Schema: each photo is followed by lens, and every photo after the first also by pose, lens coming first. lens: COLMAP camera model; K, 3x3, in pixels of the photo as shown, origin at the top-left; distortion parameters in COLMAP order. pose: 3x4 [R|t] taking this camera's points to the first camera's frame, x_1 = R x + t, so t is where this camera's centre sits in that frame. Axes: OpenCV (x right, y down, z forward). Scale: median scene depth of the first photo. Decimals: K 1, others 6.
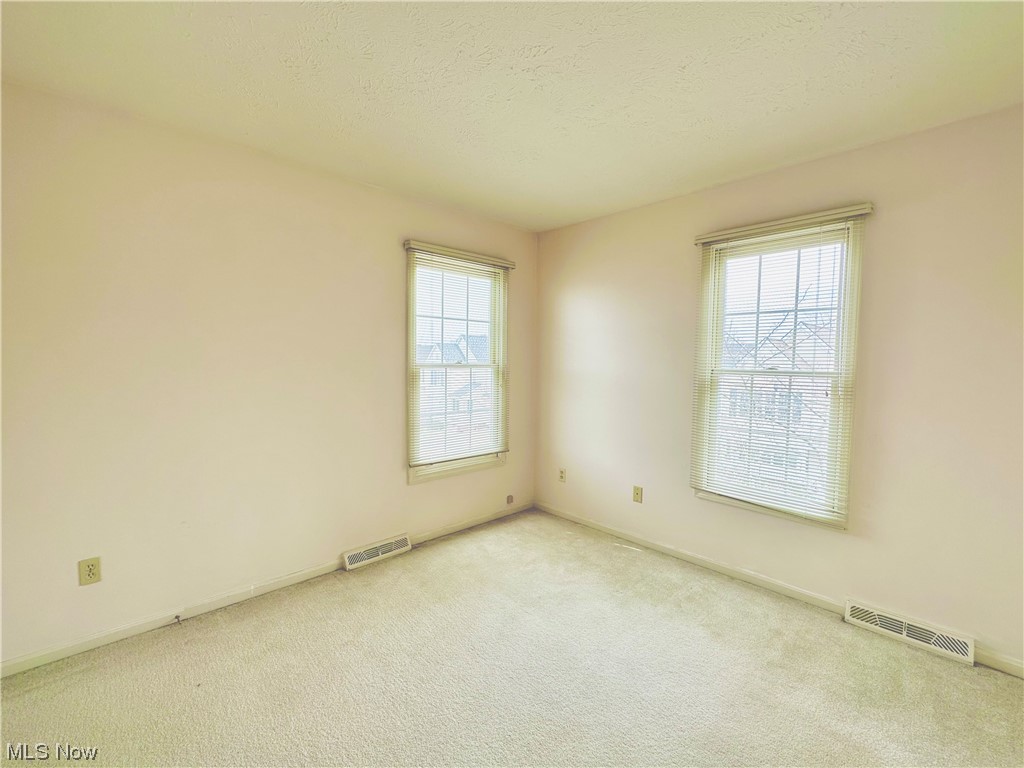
lens RADIAL K [[441.8, 0, 512.0], [0, 441.8, 384.0], [0, 0, 1]] dist [0.001615, 0.000374]
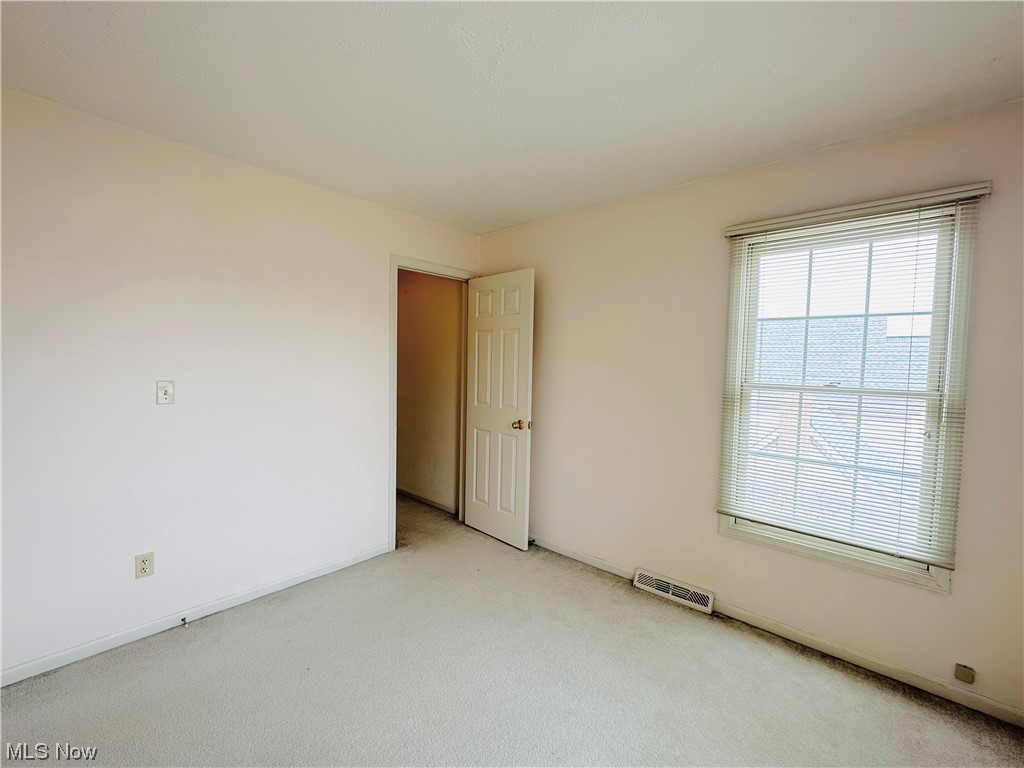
lens RADIAL K [[441.8, 0, 512.0], [0, 441.8, 384.0], [0, 0, 1]] dist [0.001615, 0.000374]
pose [[0.074735, 0.038152, -0.996473, 0.521654], [-0.075278, 0.996632, 0.032513, -0.040265], [0.994358, 0.072583, 0.077355, 0.544673]]
